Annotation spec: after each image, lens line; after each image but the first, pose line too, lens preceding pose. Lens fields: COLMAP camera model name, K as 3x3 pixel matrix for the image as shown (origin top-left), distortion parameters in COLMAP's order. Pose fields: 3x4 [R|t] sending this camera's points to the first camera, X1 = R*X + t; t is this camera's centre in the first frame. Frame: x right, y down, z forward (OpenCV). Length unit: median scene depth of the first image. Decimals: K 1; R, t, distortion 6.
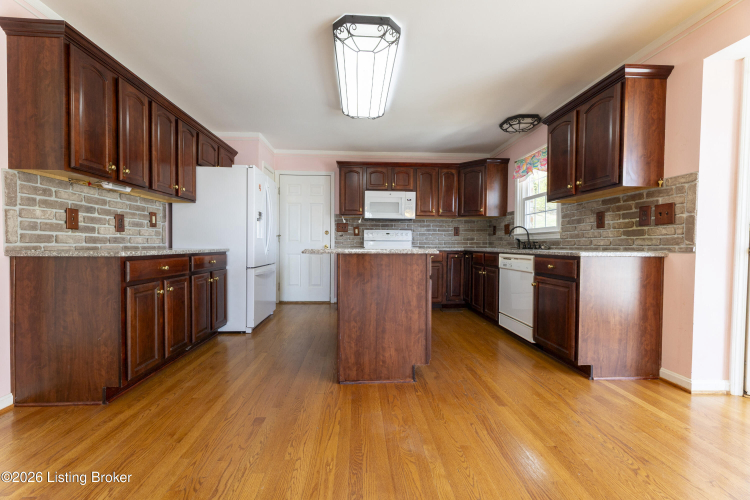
lens RADIAL K [[297.2, 0, 373.5], [0, 297.2, 251.0], [0, 0, 1]] dist [0.006545, -0.001233]
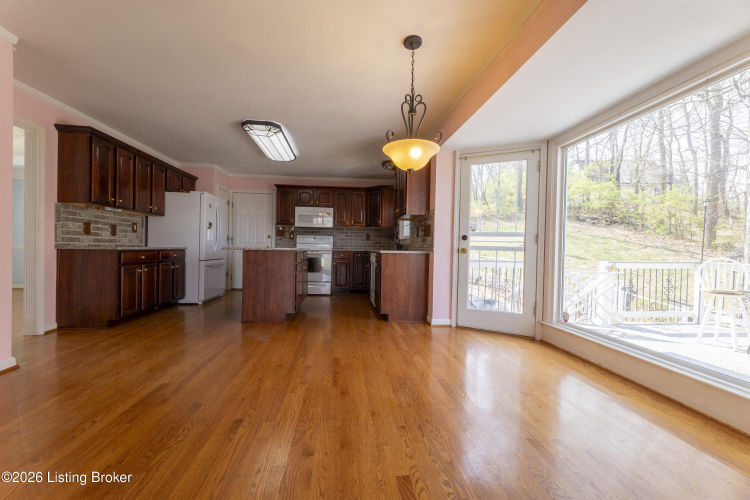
lens RADIAL K [[297.2, 0, 371.2], [0, 297.2, 251.5], [0, 0, 1]] dist [0.006545, -0.001233]
pose [[0.998861, 0.010615, 0.046526, 0.439272], [-0.010195, 0.999905, -0.009257, 0.020831], [-0.046620, 0.008772, 0.998874, -0.636545]]
